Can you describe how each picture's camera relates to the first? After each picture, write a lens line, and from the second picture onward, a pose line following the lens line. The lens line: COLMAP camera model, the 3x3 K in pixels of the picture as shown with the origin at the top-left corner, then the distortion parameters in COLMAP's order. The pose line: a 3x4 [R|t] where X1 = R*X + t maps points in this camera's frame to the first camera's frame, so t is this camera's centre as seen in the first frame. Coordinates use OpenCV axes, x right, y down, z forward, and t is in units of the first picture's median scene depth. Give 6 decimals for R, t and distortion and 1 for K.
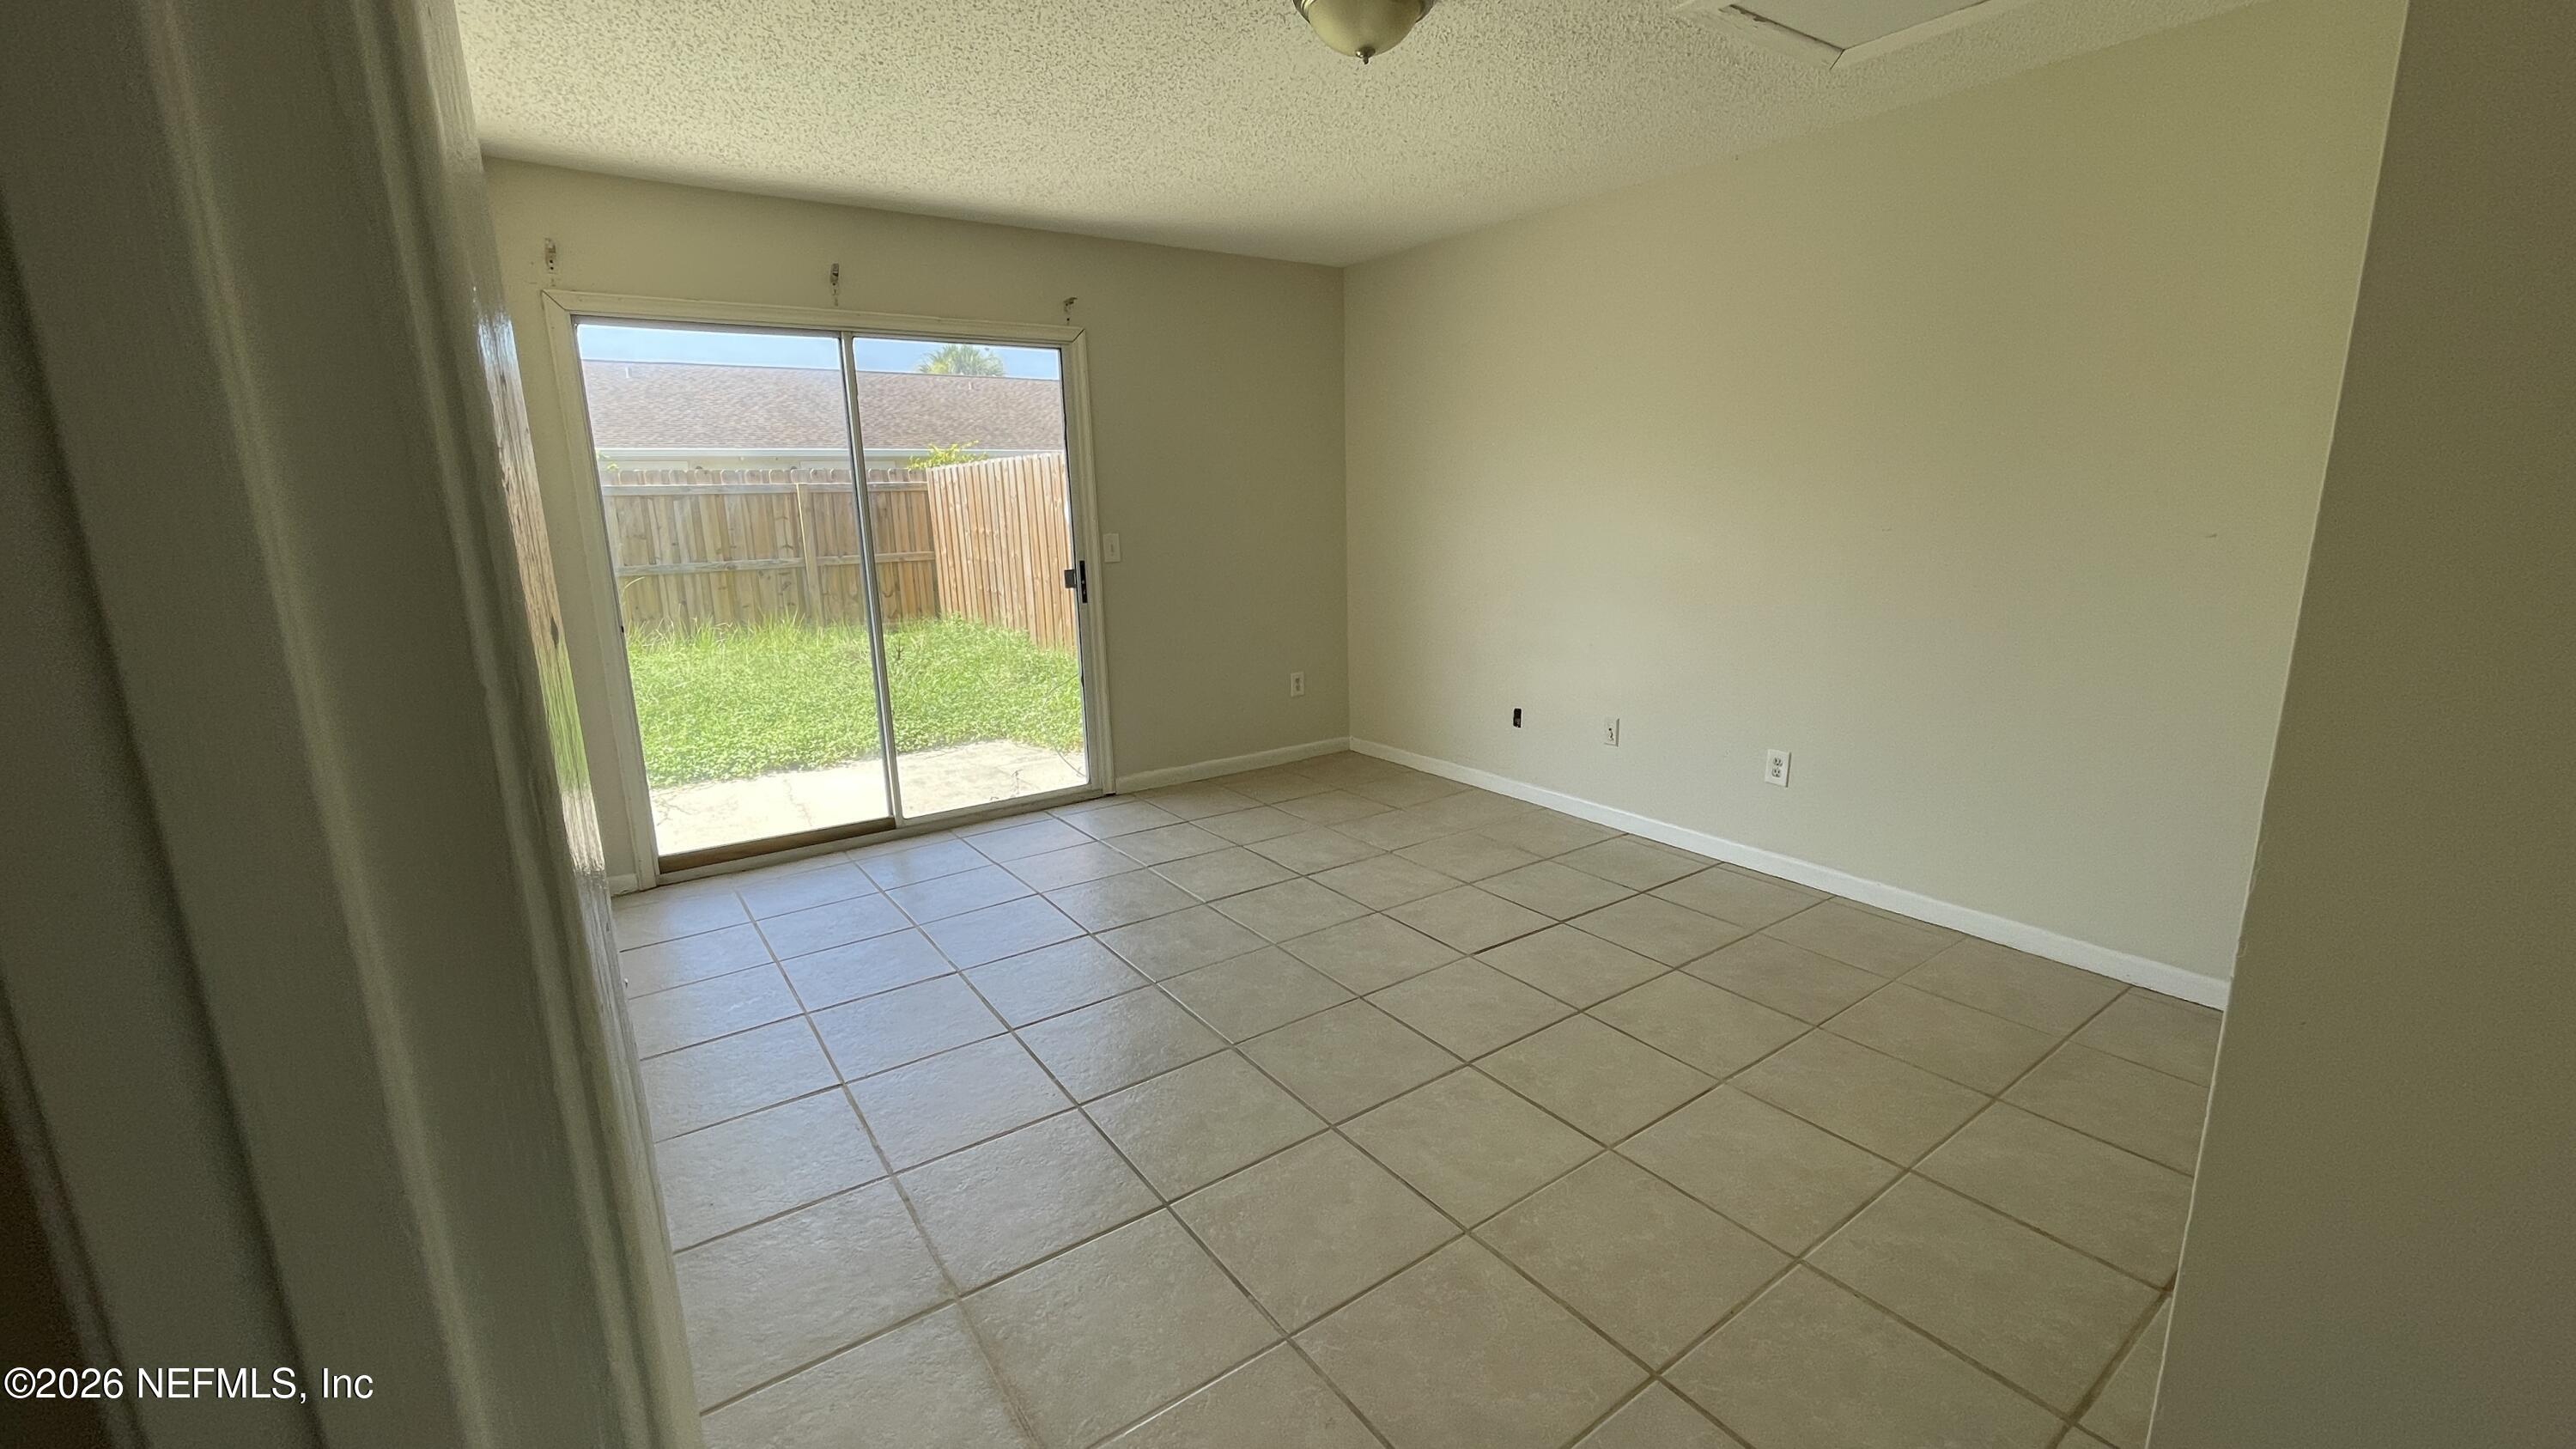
lens RADIAL K [[1038.8, 0, 1296.7], [0, 1038.8, 718.8], [0, 0, 1]] dist [-0.002609, 0.000192]
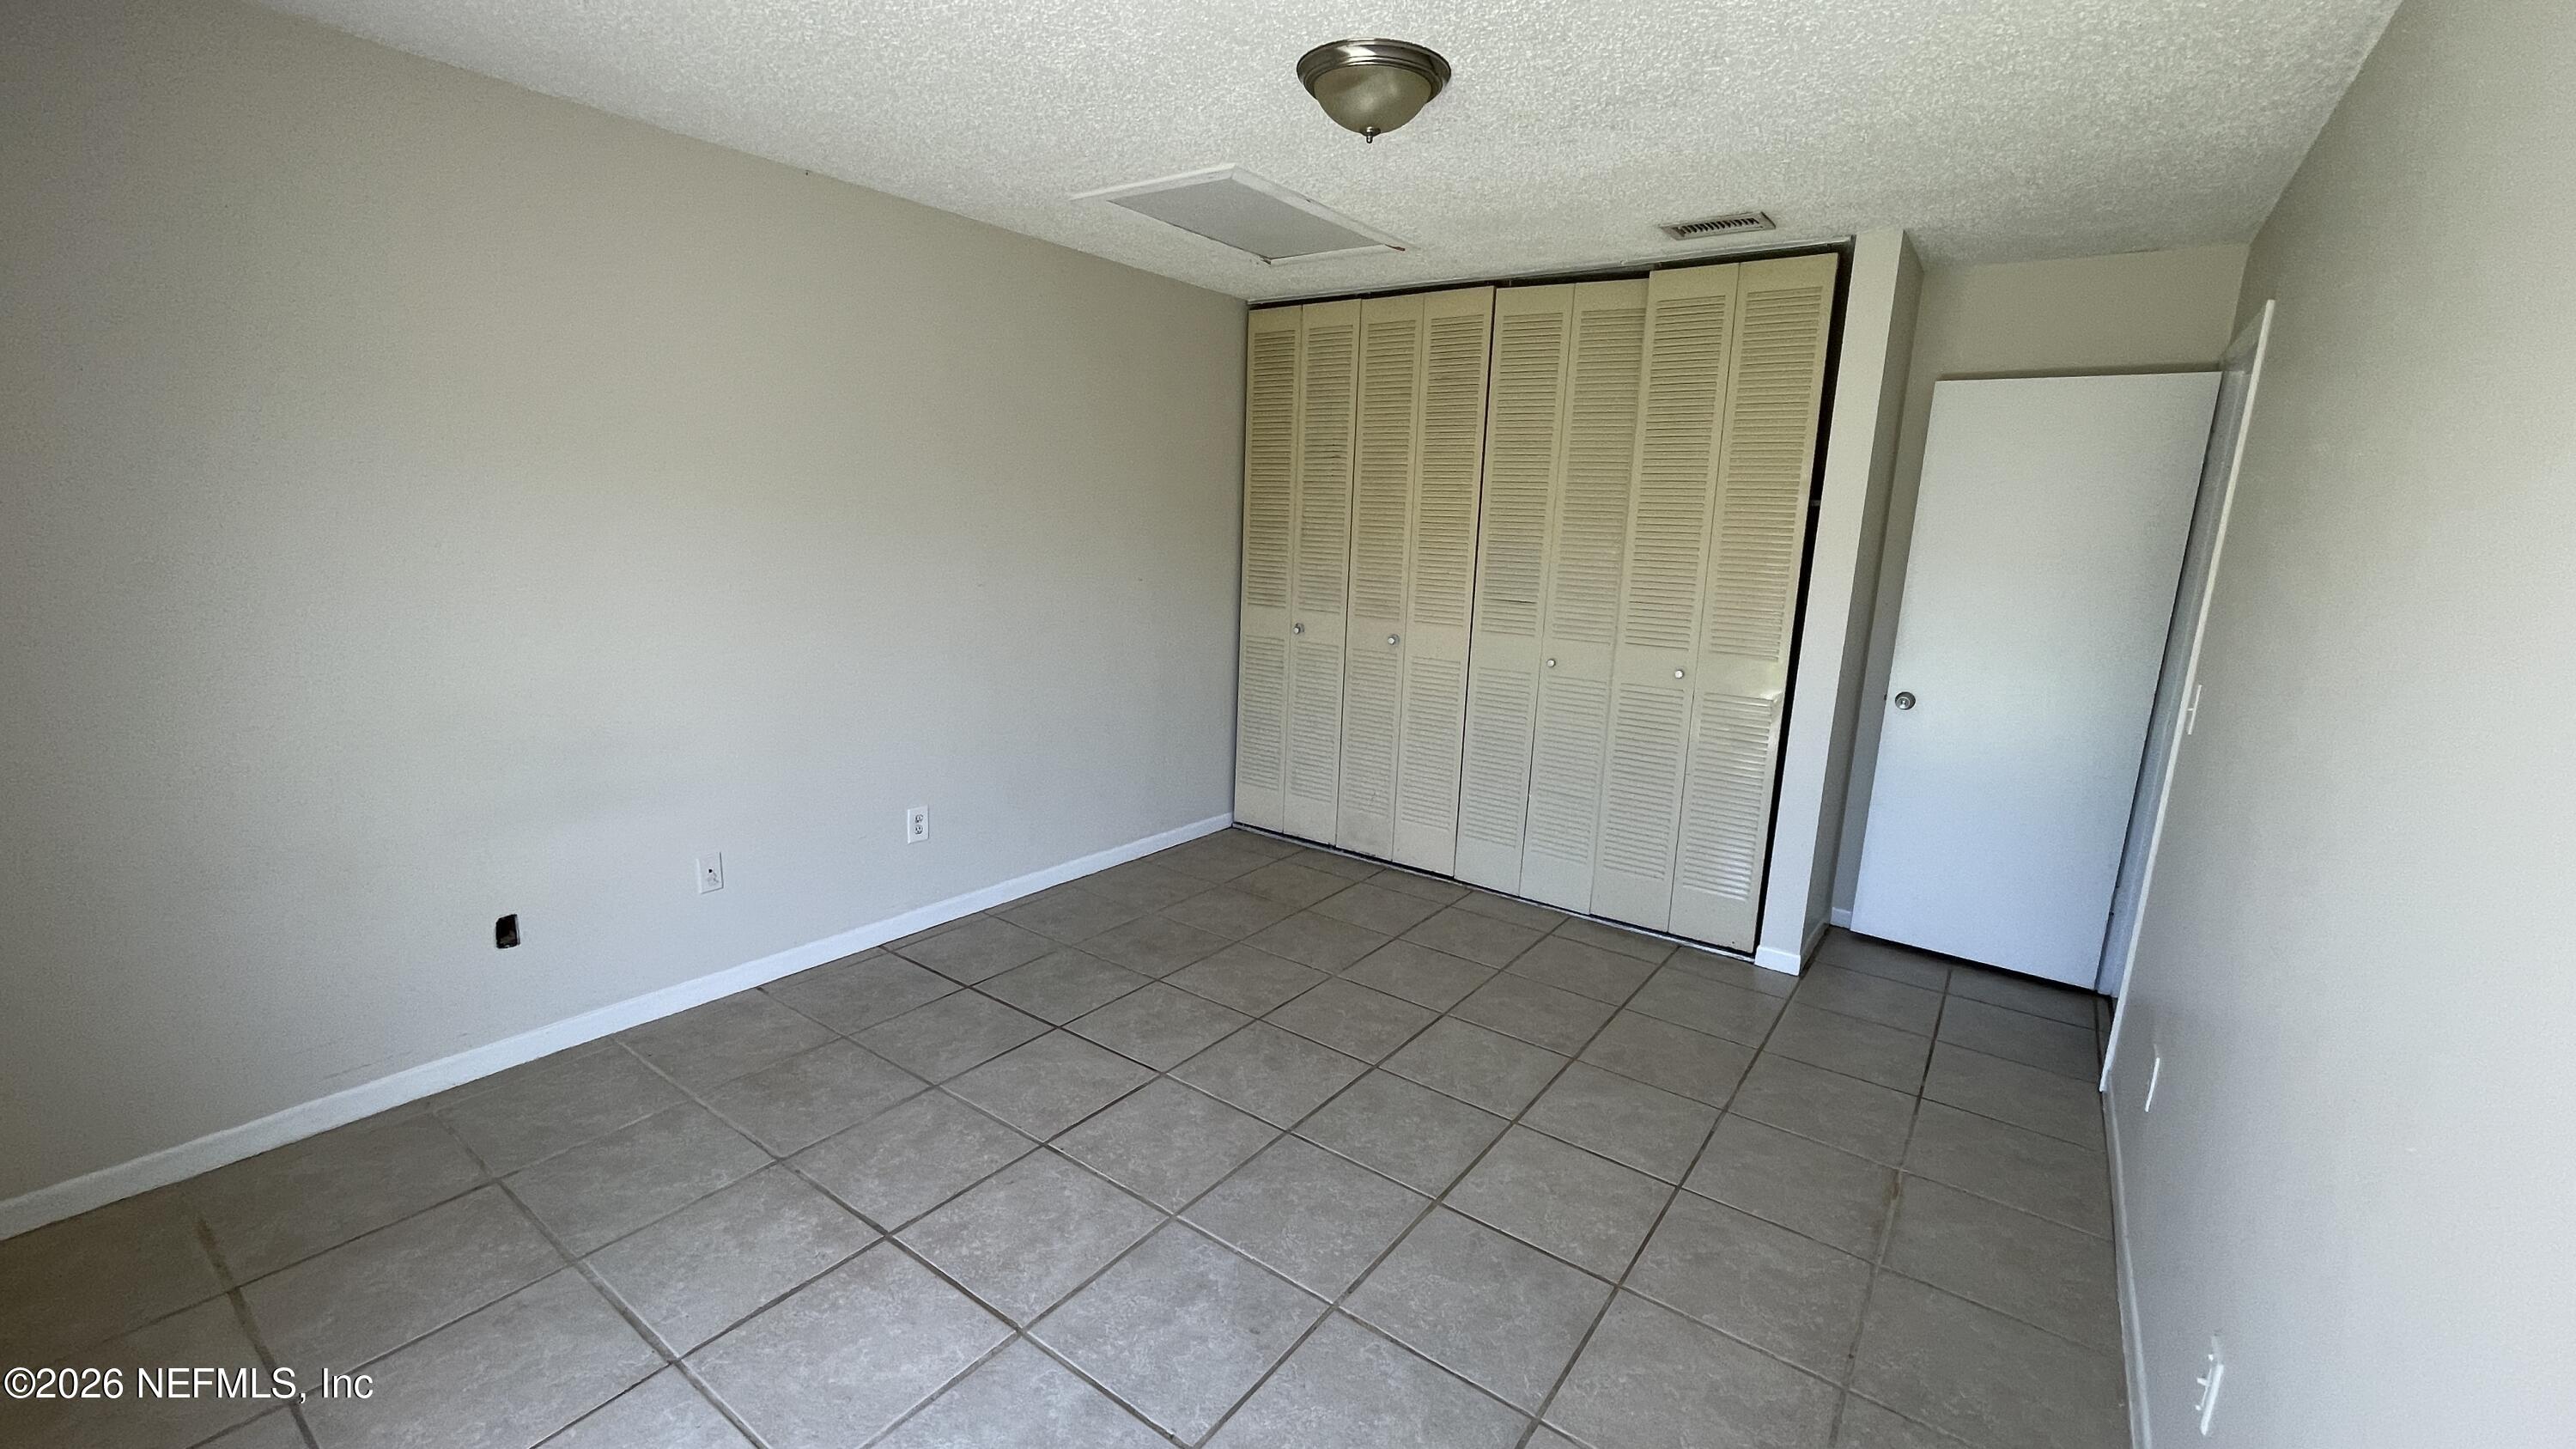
lens RADIAL K [[1038.8, 0, 1284.1], [0, 1038.8, 706.6], [0, 0, 1]] dist [-0.002609, 0.000192]
pose [[-0.313995, -0.165368, 0.934912, -0.215081], [0.164291, 0.960395, 0.225054, -0.087269], [-0.935102, 0.224263, -0.274391, 0.345985]]
